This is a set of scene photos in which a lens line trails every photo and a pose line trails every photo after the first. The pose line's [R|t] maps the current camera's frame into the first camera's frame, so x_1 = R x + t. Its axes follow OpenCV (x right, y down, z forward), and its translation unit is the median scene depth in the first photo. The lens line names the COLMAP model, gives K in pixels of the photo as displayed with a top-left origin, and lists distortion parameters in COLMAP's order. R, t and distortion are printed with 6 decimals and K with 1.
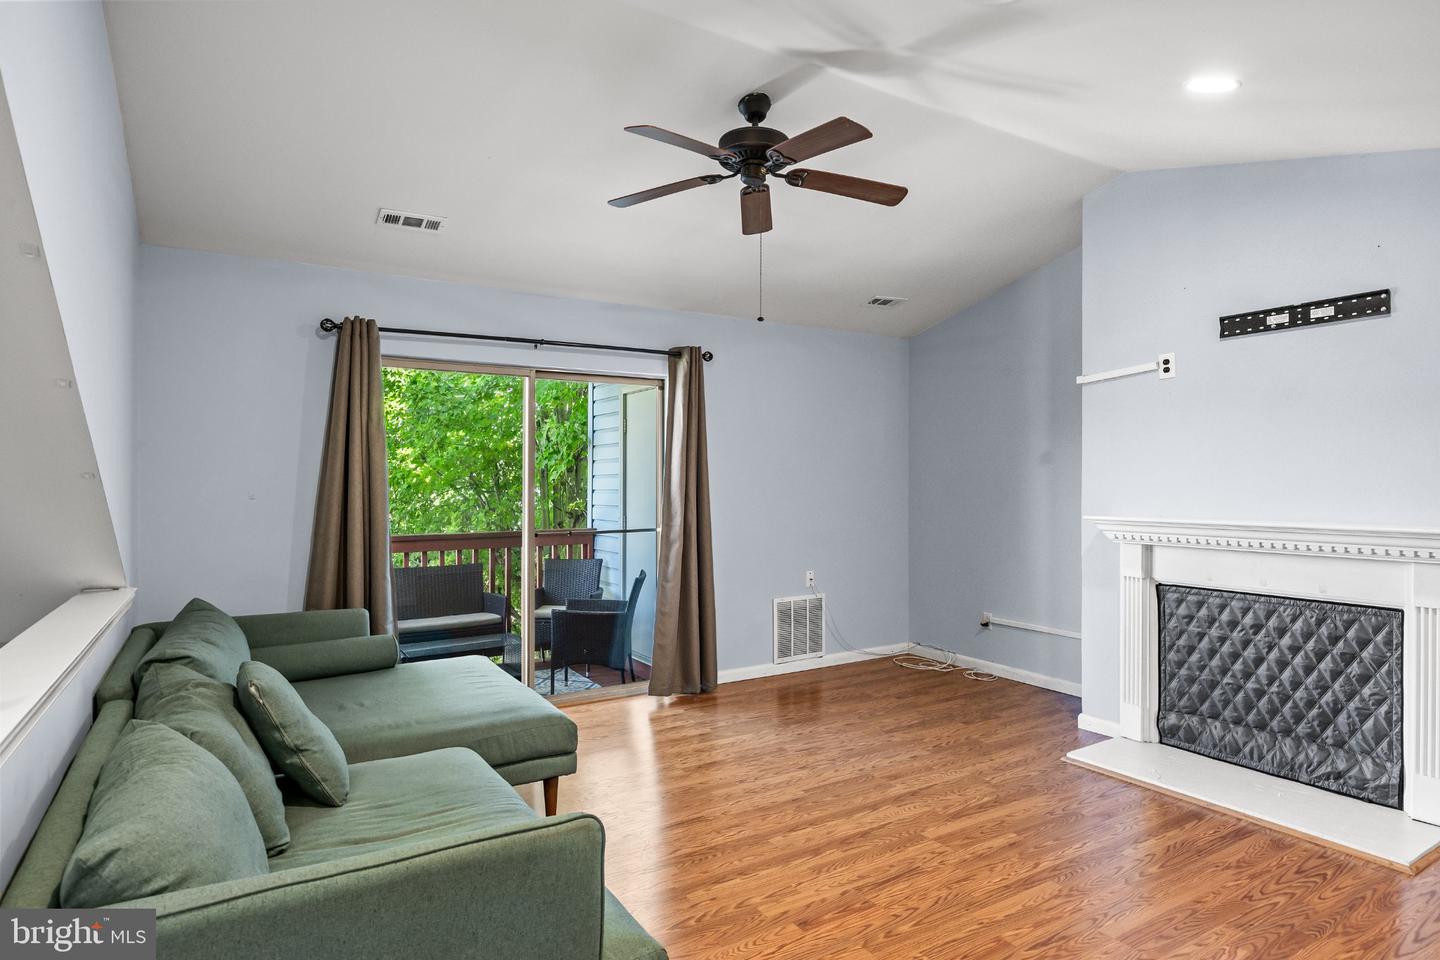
lens RADIAL K [[800.6, 0, 714.2], [0, 800.6, 479.5], [0, 0, 1]] dist [-0.004741, -0.001977]
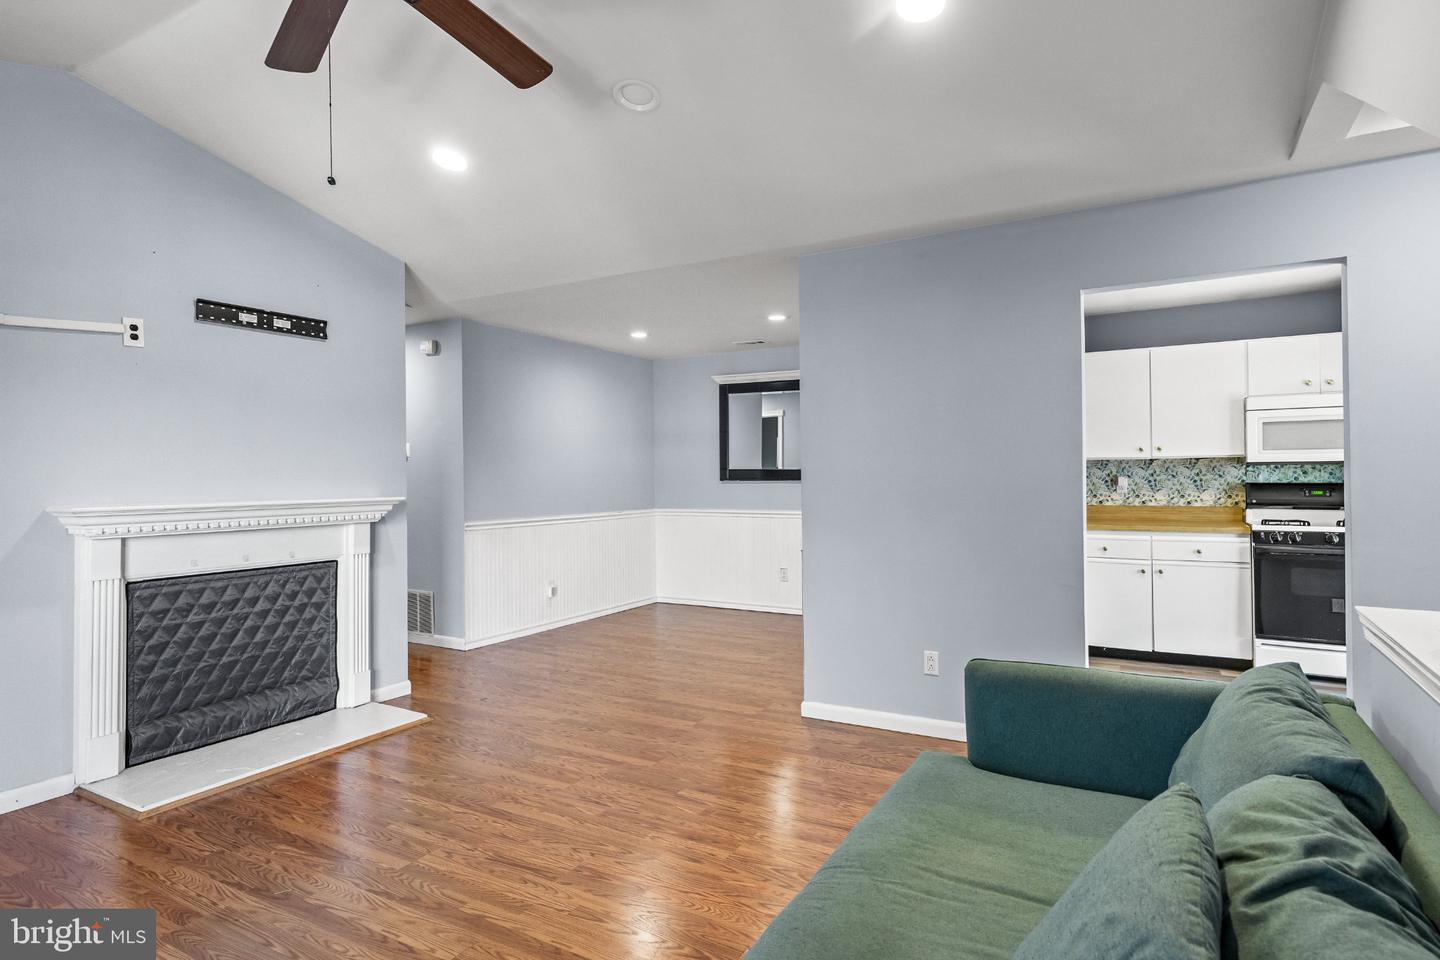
lens RADIAL K [[800.6, 0, 716.0], [0, 800.6, 475.3], [0, 0, 1]] dist [-0.004741, -0.001977]
pose [[-0.492005, 0.006295, 0.870570, -0.595386], [0.006361, 0.999973, -0.003636, 0.025797], [-0.870569, 0.003749, -0.492032, 1.024296]]
